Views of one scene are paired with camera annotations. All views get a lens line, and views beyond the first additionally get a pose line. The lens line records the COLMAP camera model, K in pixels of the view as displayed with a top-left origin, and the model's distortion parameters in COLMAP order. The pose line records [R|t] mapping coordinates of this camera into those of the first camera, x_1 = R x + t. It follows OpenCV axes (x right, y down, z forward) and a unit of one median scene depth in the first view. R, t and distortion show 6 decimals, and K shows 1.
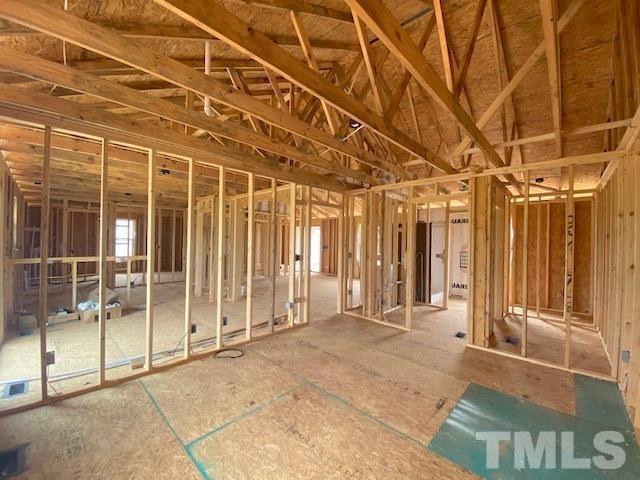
lens RADIAL K [[256.2, 0, 320.0], [0, 256.2, 240.0], [0, 0, 1]] dist [-0.017613, -0.000267]
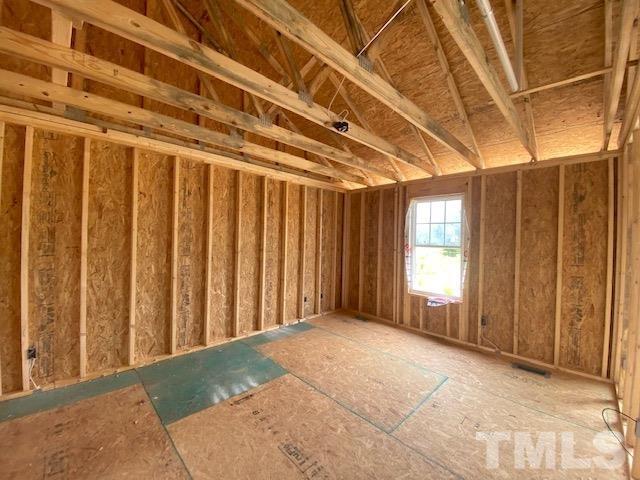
lens RADIAL K [[256.2, 0, 320.0], [0, 256.2, 240.0], [0, 0, 1]] dist [-0.017613, -0.000267]
pose [[-0.997888, -0.042660, 0.048994, 0.147844], [-0.042327, 0.999073, 0.007808, 0.003263], [-0.049282, 0.005718, -0.998769, 1.850711]]
